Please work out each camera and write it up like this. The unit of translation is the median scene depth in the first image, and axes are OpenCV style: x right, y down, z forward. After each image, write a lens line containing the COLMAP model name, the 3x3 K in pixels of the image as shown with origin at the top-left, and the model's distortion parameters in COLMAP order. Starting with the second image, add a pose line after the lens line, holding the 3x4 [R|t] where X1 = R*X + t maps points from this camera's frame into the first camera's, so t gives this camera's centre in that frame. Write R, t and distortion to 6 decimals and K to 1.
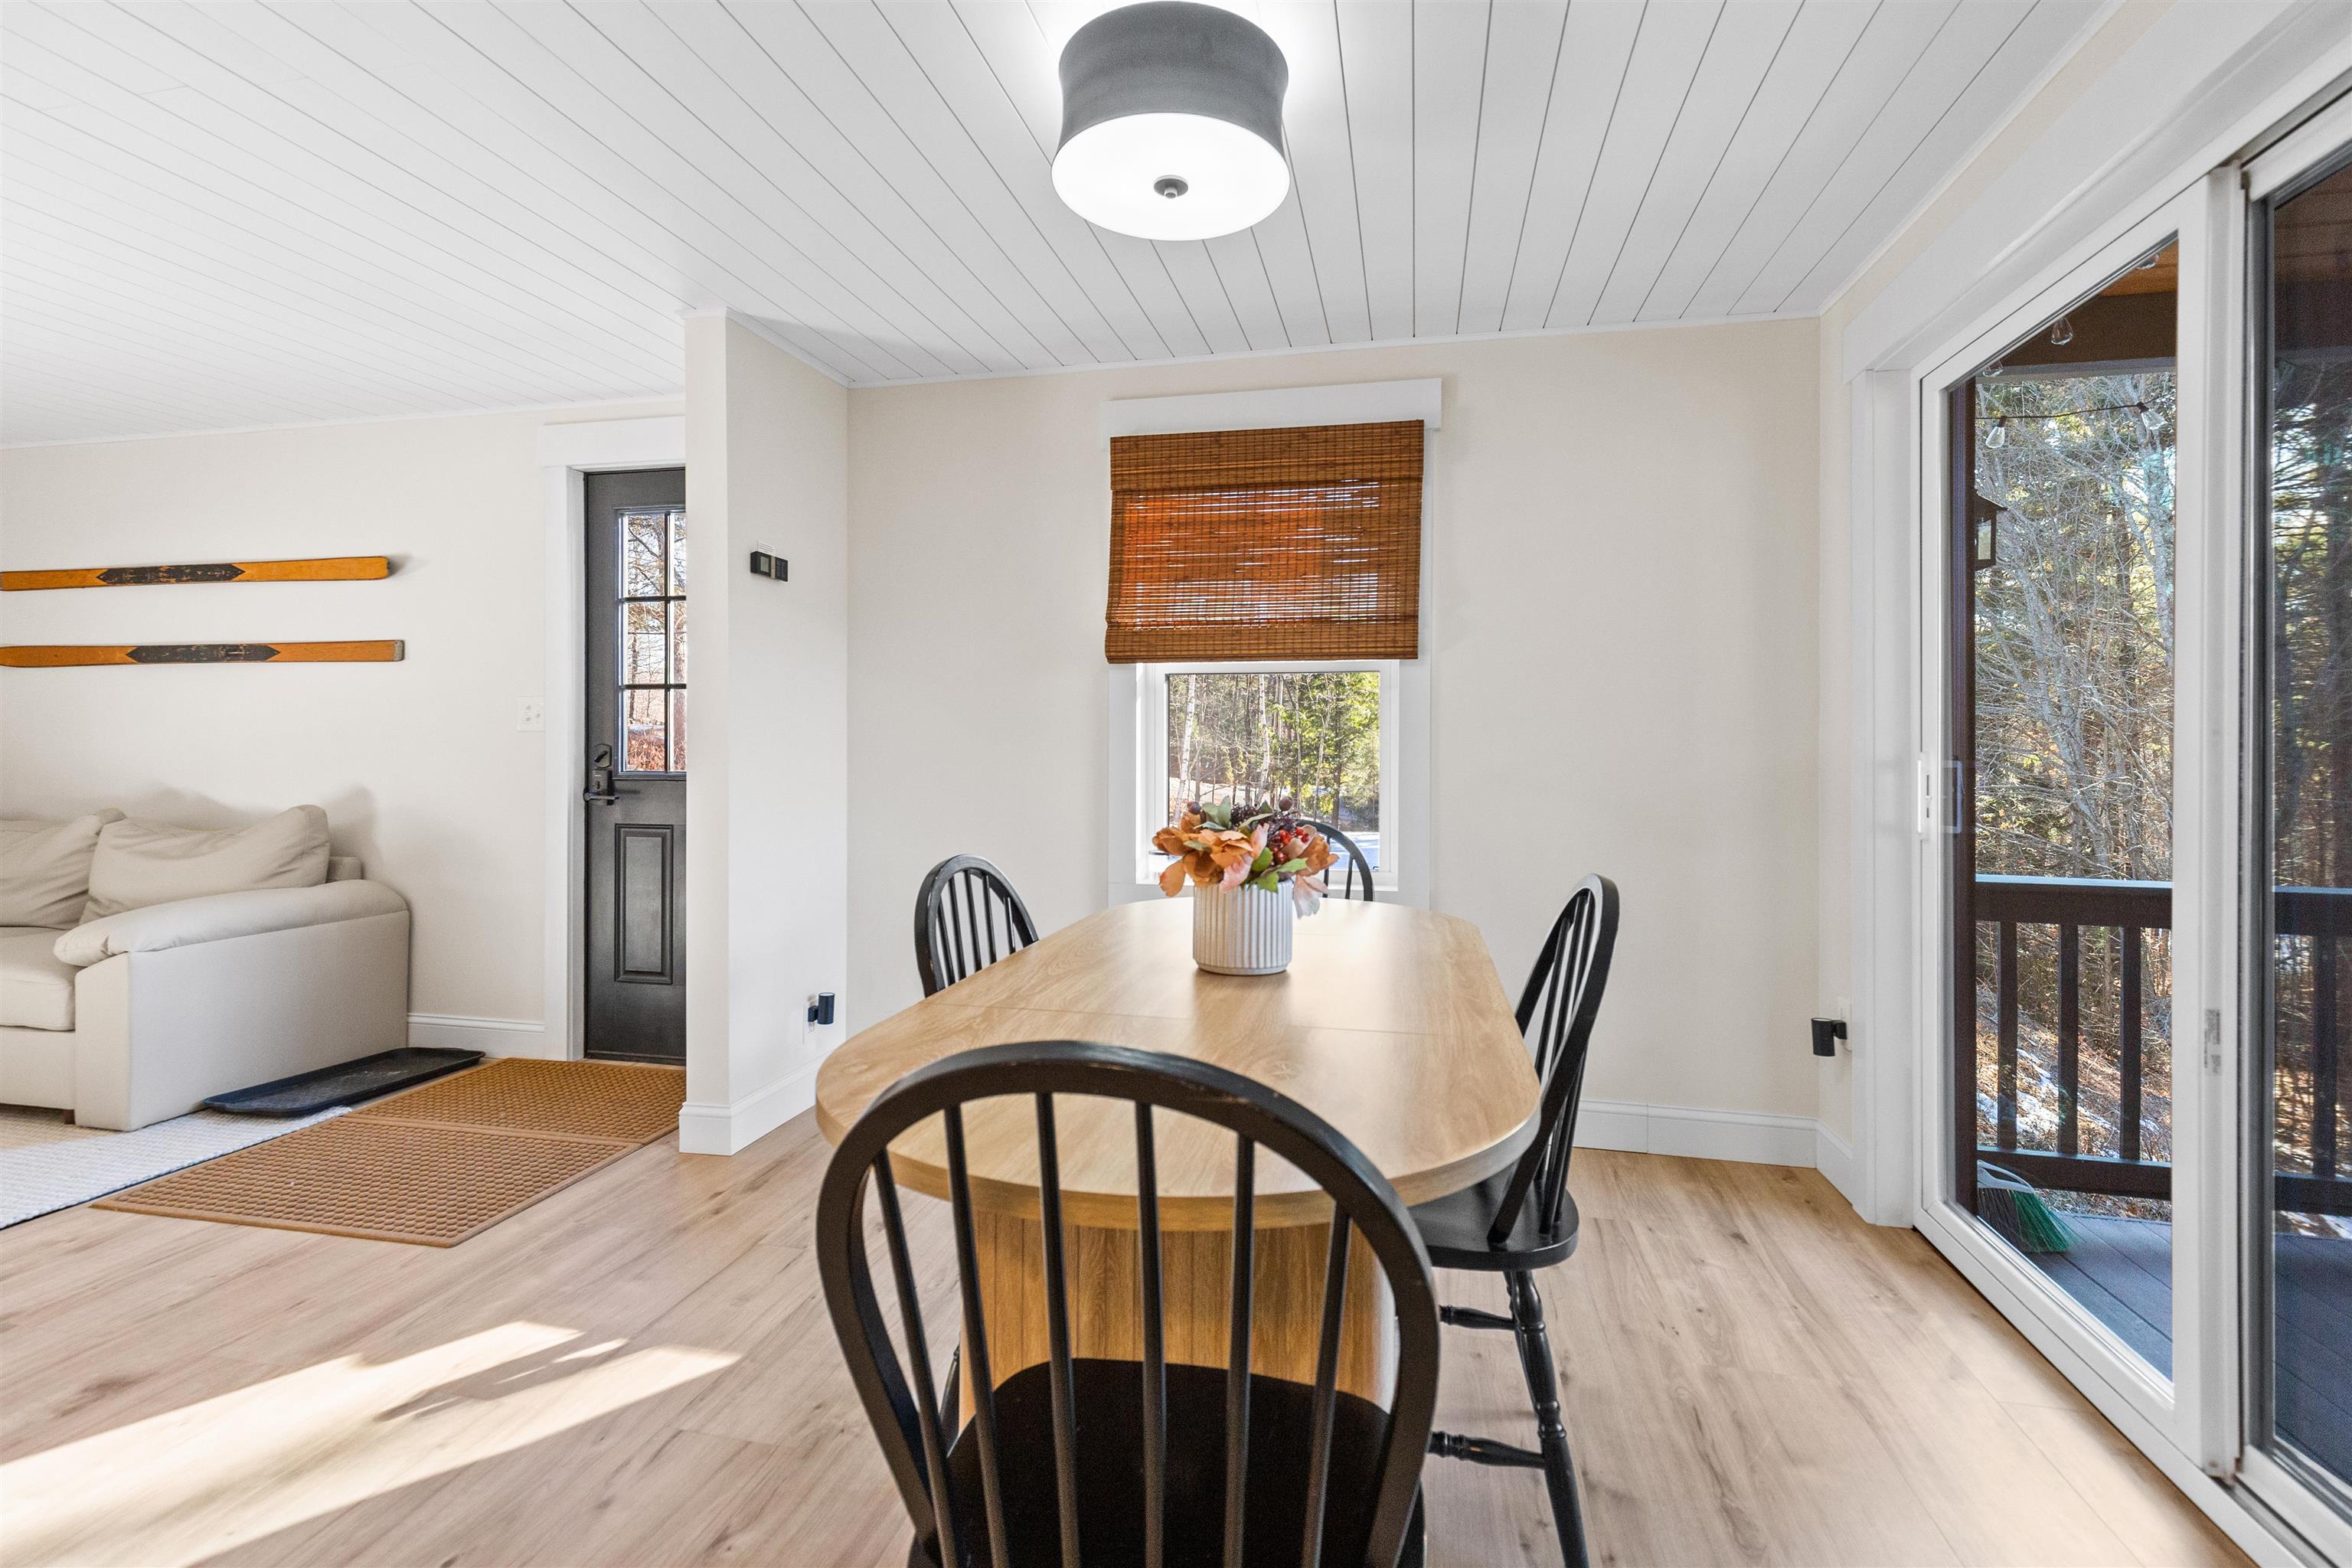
lens RADIAL K [[1108.6, 0, 1175.5], [0, 1108.6, 738.9], [0, 0, 1]] dist [0.013354, 0.000126]
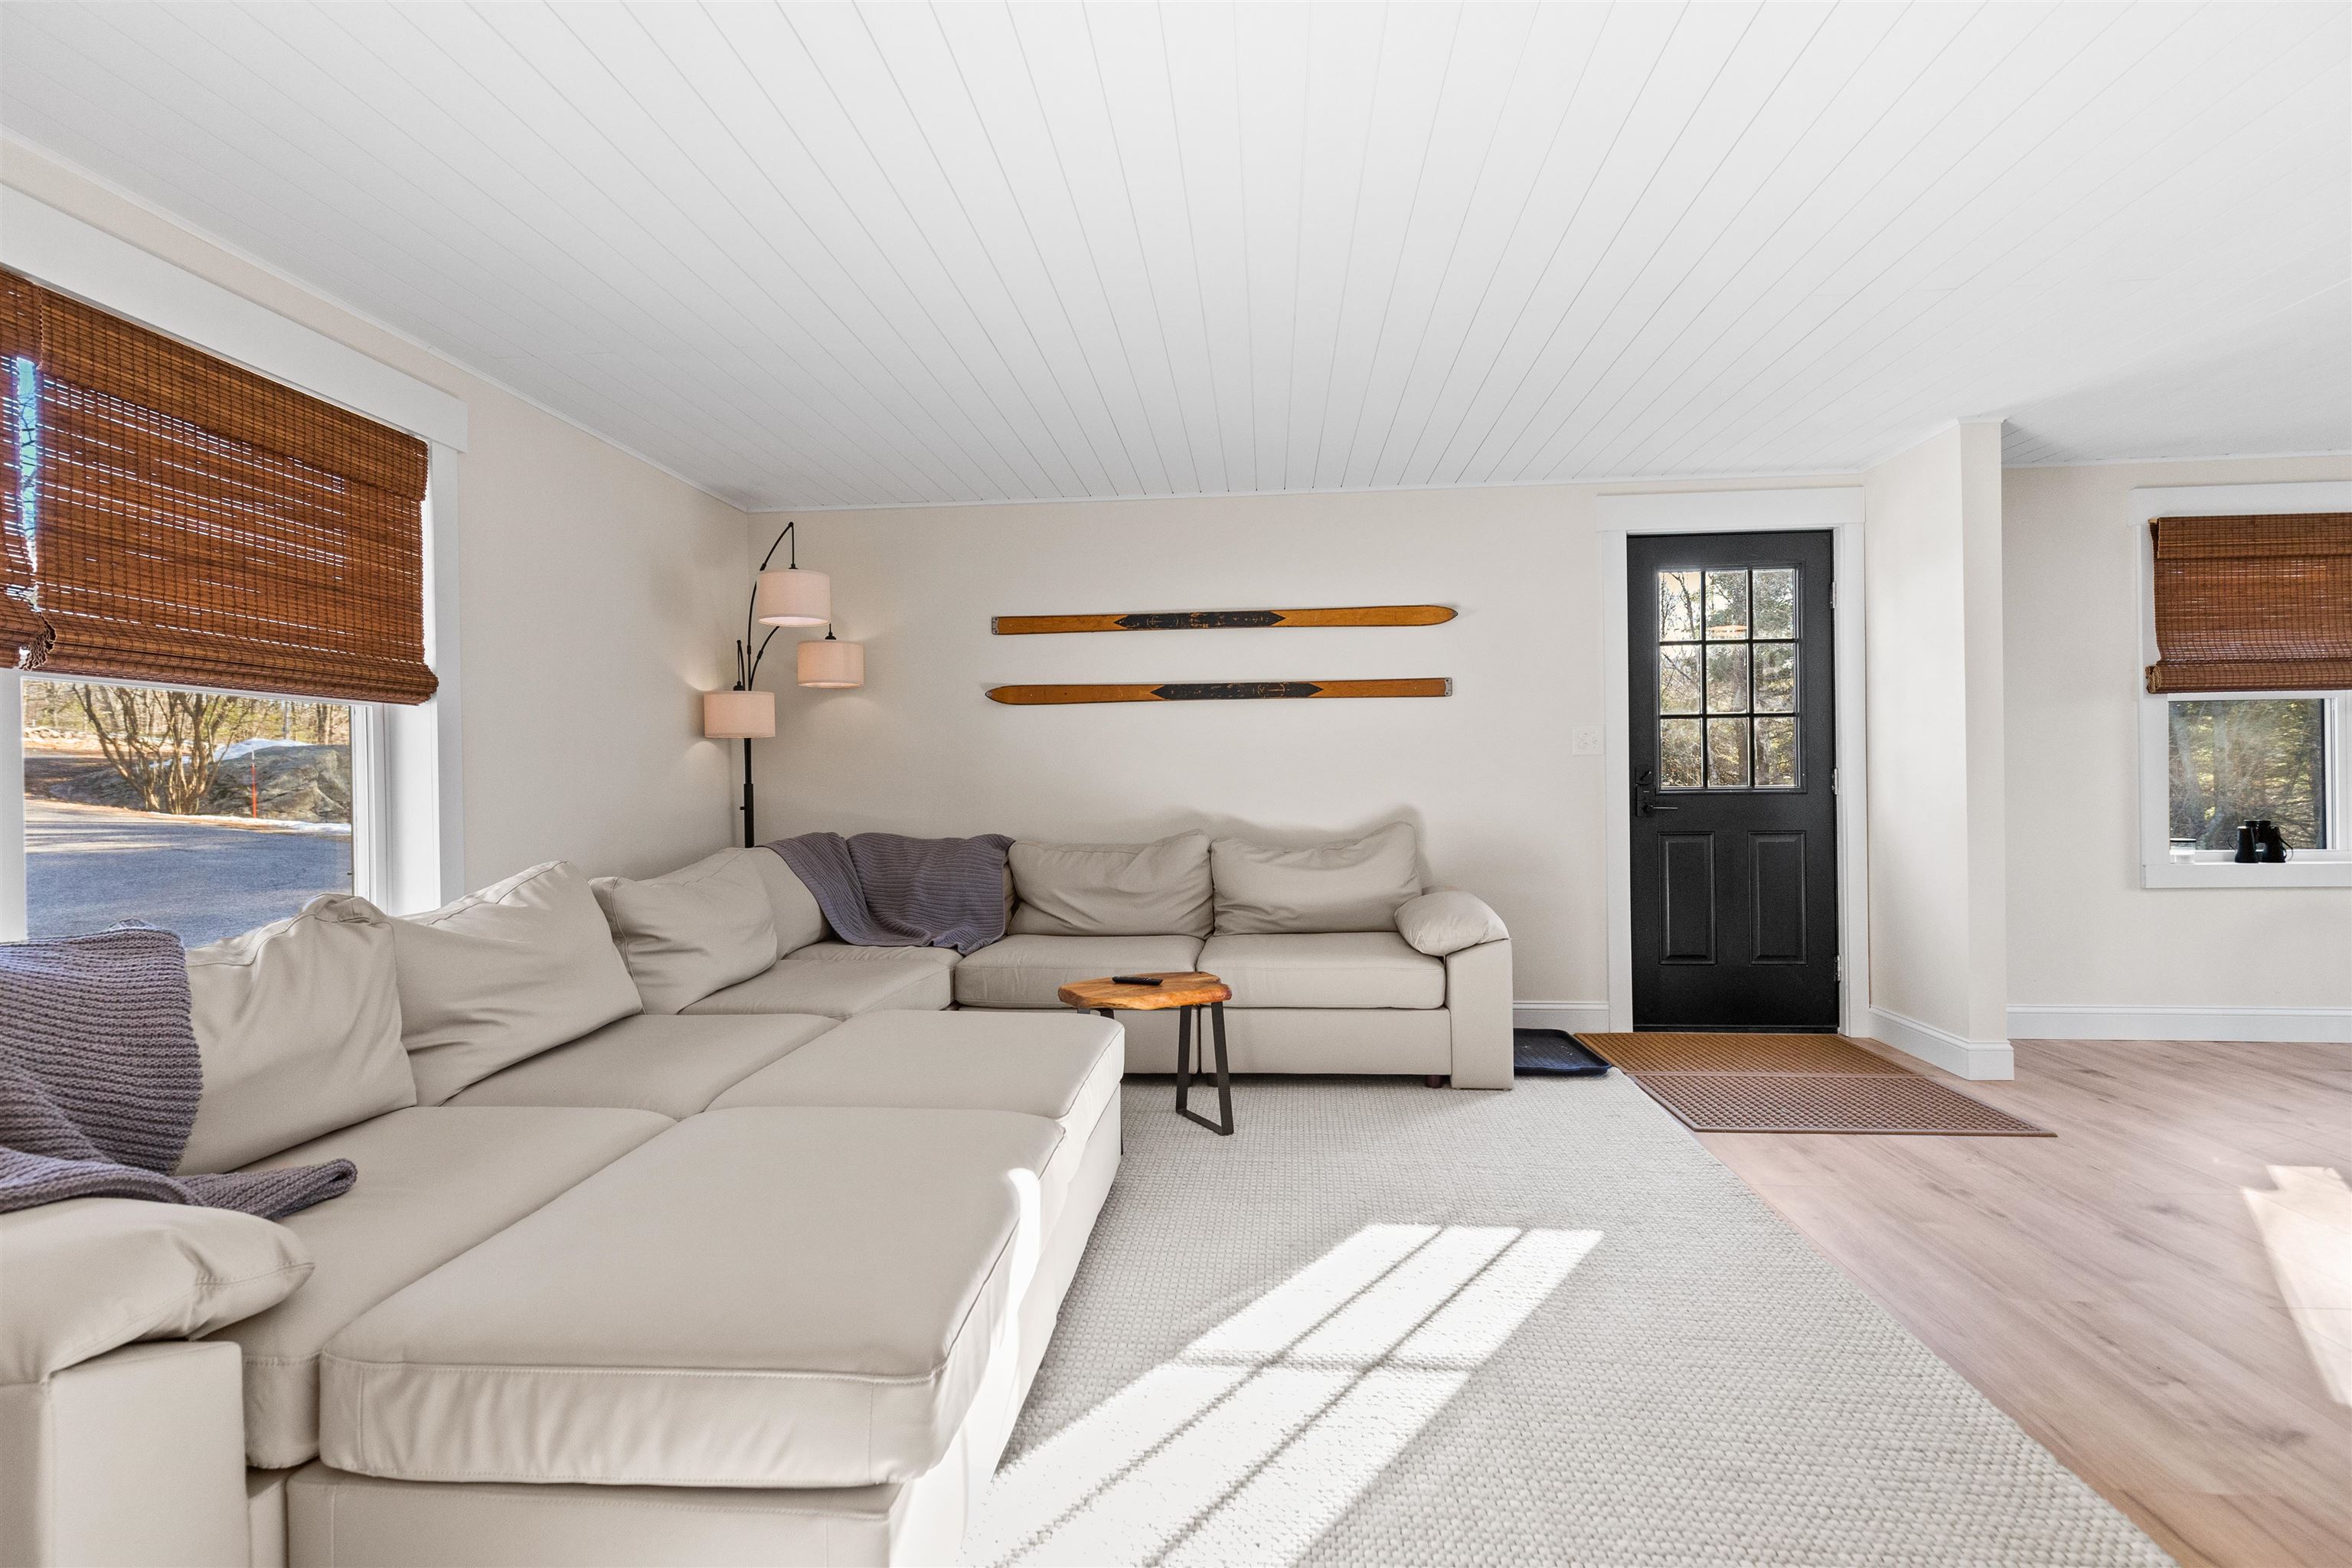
lens RADIAL K [[1087.5, 0, 1186.5], [0, 1087.5, 782.5], [0, 0, 1]] dist [0.009736, -0.000295]
pose [[0.988024, -0.014647, 0.153604, -1.388026], [0.015170, 0.999882, -0.002231, 0.021717], [-0.153553, 0.004534, 0.988130, -0.083721]]
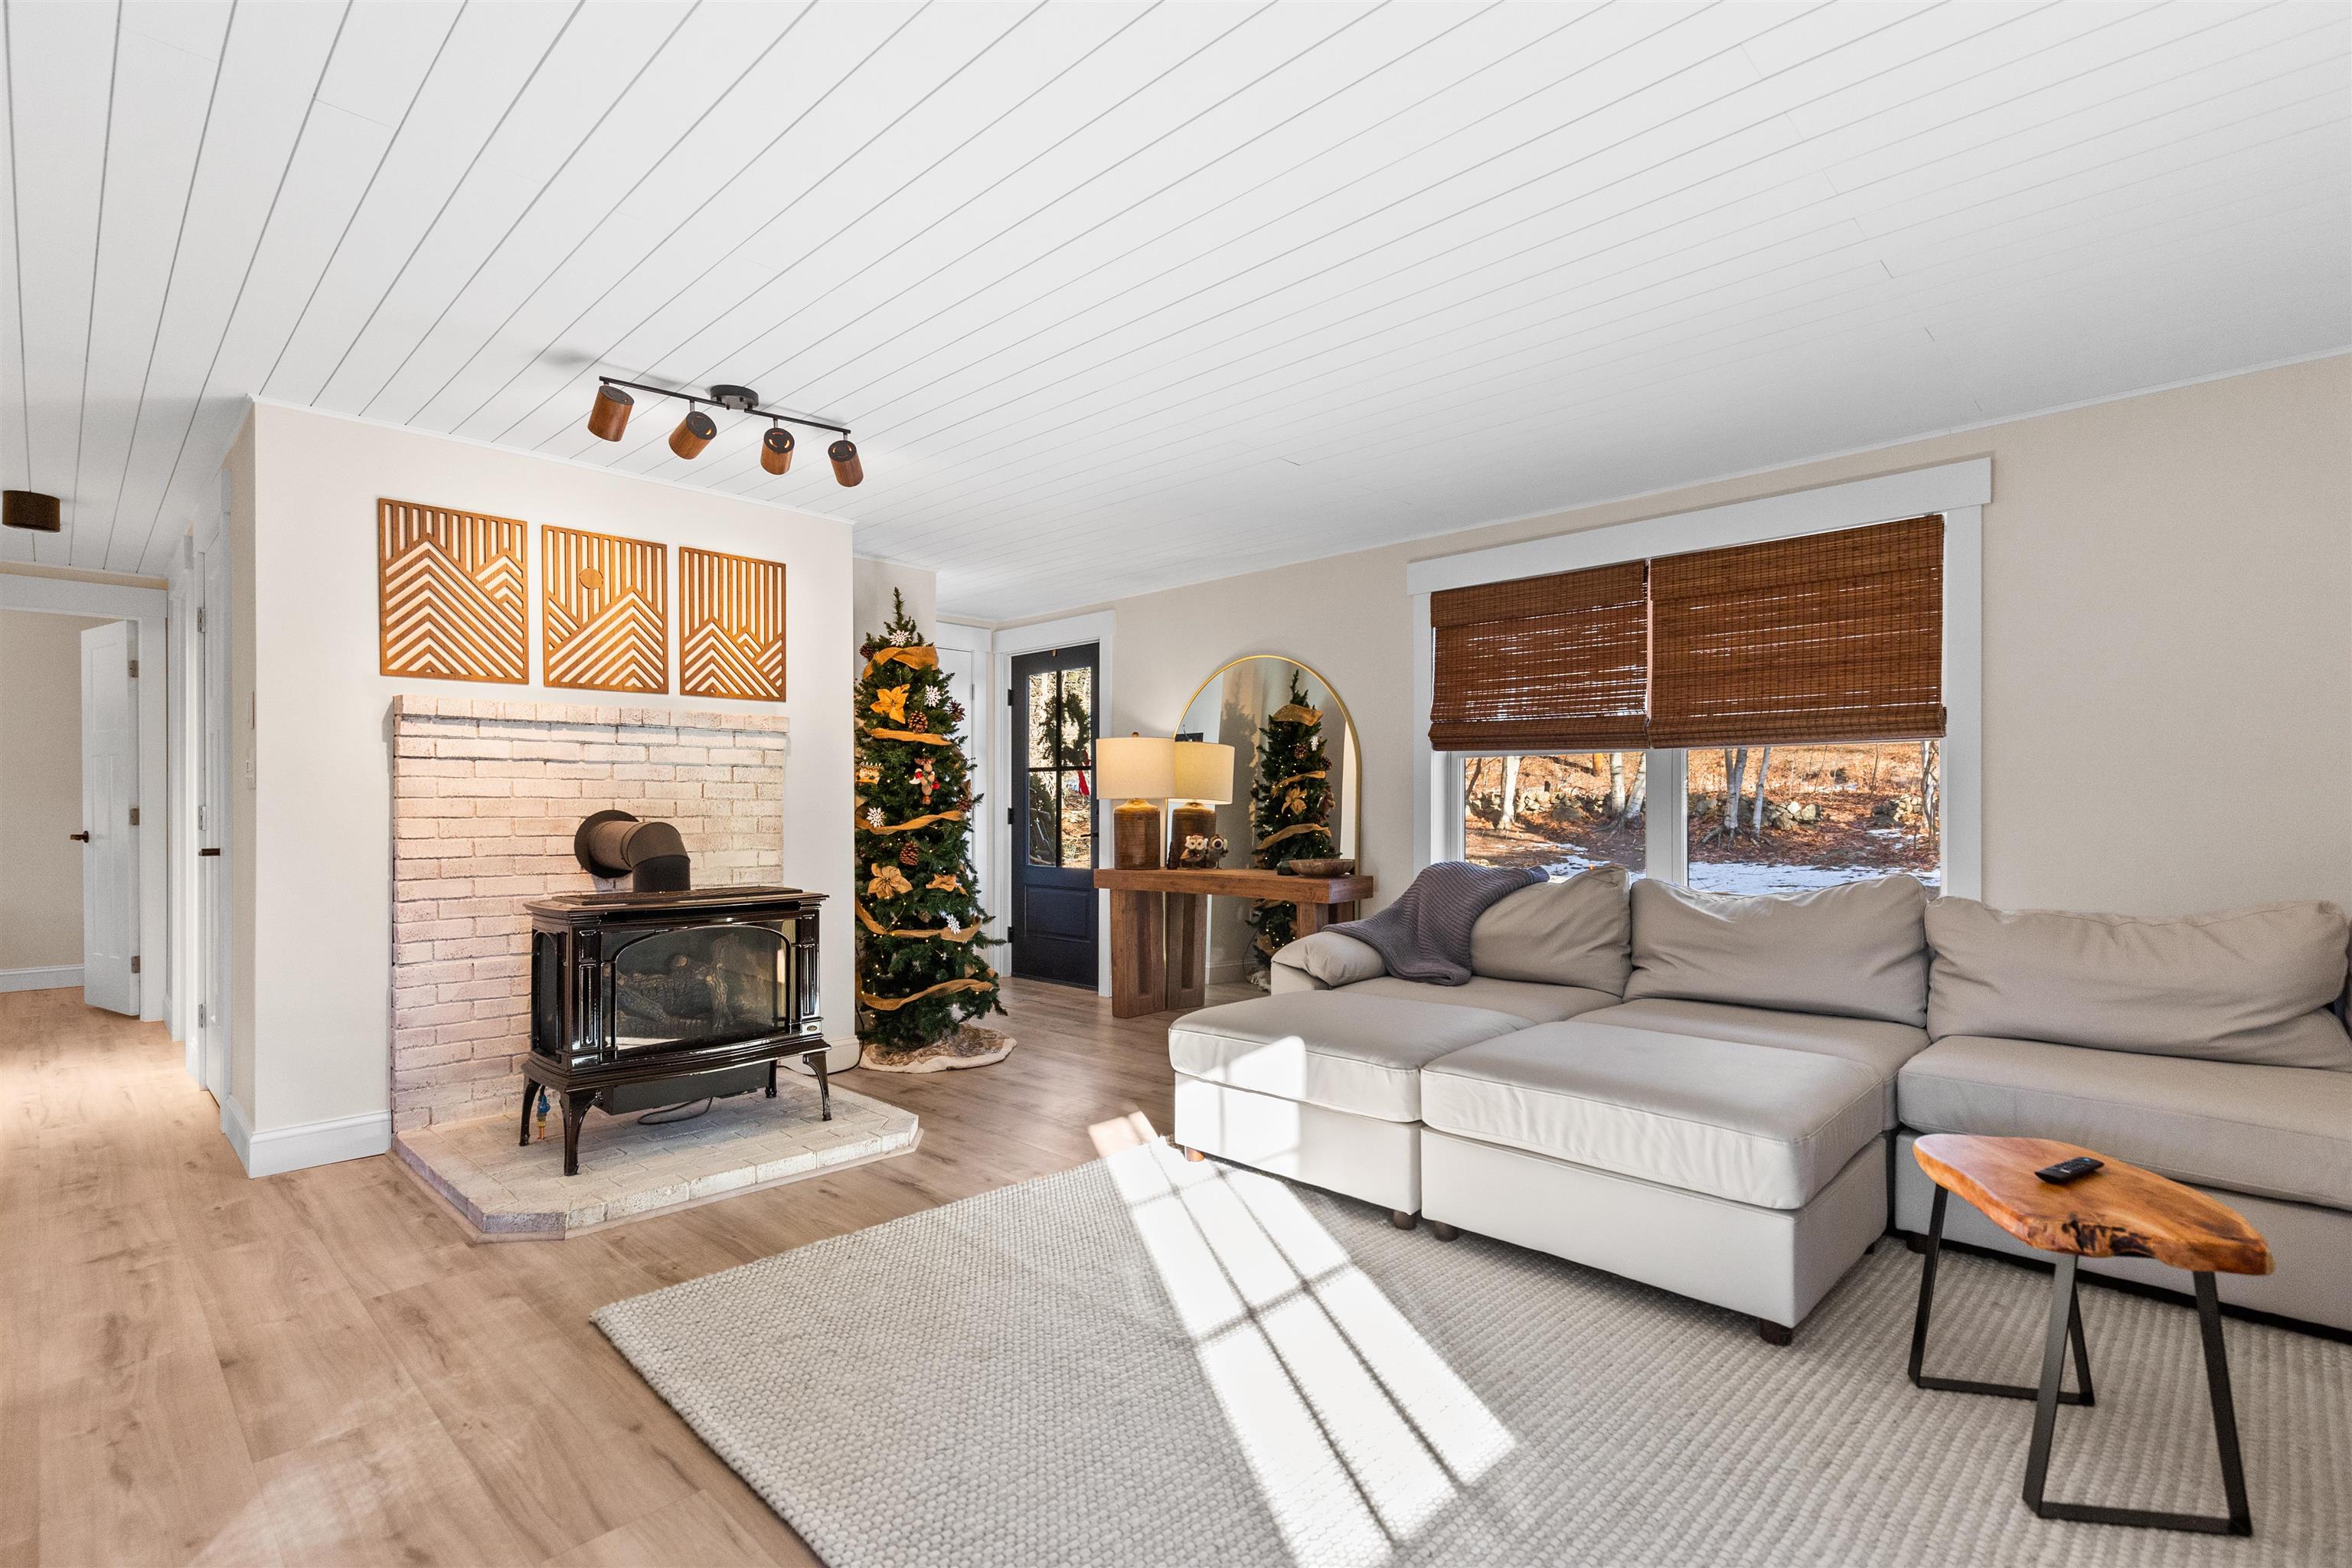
lens RADIAL K [[1107.6, 0, 1196.8], [0, 1107.6, 808.3], [0, 0, 1]] dist [0.016833, 0.000072]
pose [[-0.503135, -0.000389, -0.864208, -0.571756], [-0.000353, 1.000000, -0.000244, 0.016436], [0.864208, 0.000182, -0.503135, 0.810472]]
